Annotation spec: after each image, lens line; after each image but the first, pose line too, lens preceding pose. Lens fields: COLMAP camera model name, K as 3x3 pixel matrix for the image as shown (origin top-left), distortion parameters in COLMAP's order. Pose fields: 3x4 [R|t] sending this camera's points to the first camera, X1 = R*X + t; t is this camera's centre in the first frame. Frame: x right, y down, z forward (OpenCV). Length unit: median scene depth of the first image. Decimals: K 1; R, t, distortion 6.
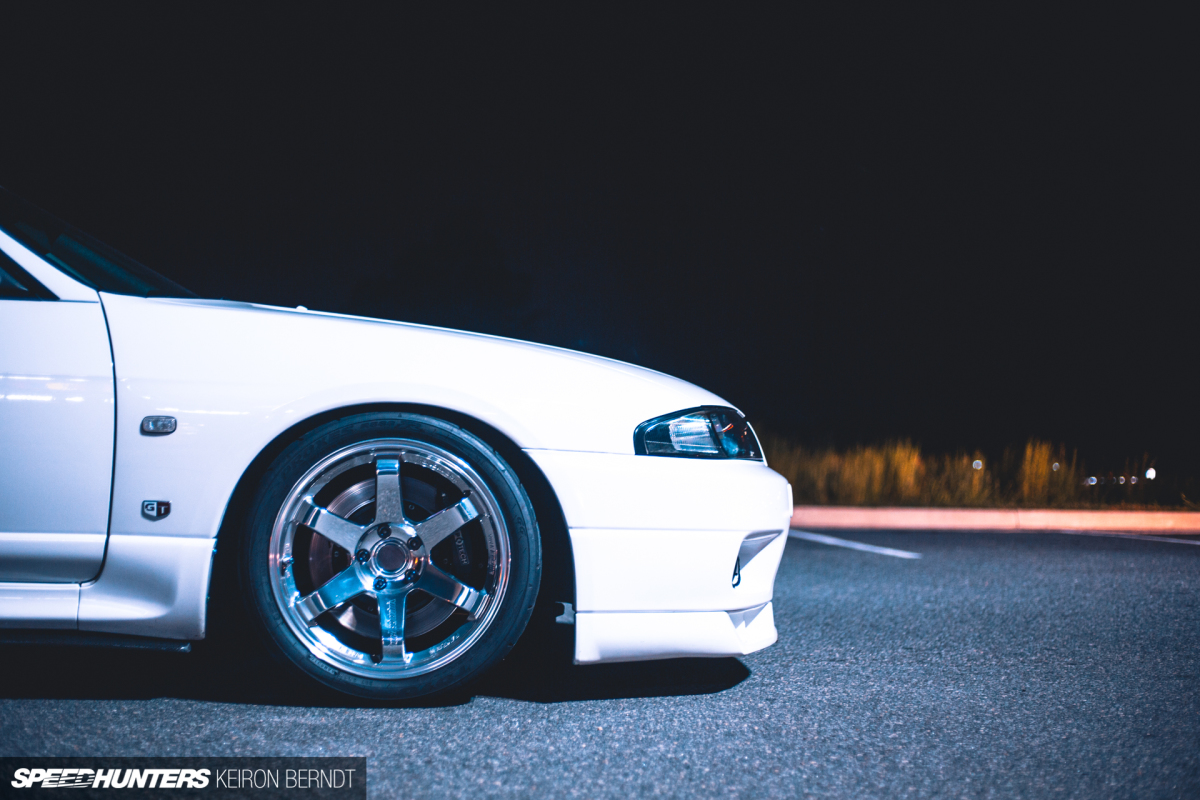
lens RADIAL K [[1604.4, 0, 600.0], [0, 1604.4, 400.0], [0, 0, 1]] dist [-0.094501, -0.007249]
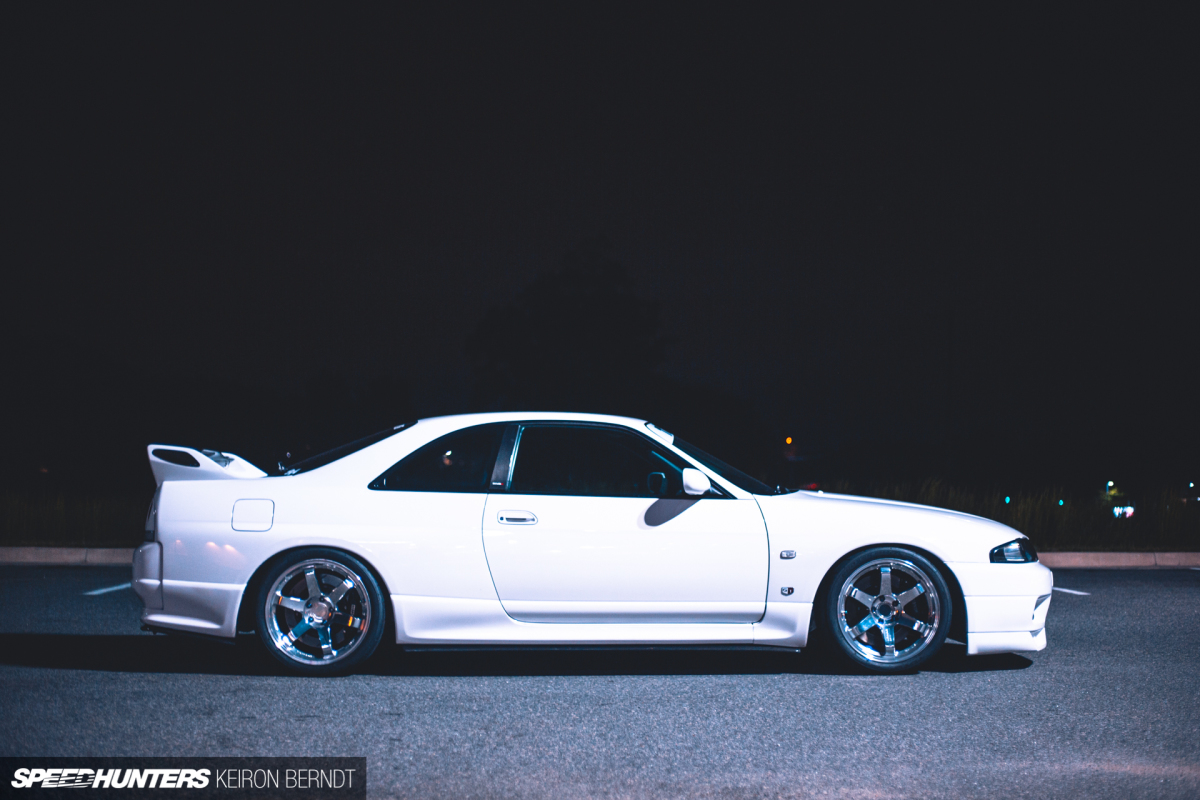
lens RADIAL K [[1775.8, 0, 600.0], [0, 1775.8, 400.0], [0, 0, 1]] dist [-0.095376, -0.043528]
pose [[0.998819, -0.014145, -0.046476, -0.417677], [0.014013, 0.999897, -0.003164, -0.199395], [0.046516, 0.002509, 0.998914, -1.544478]]
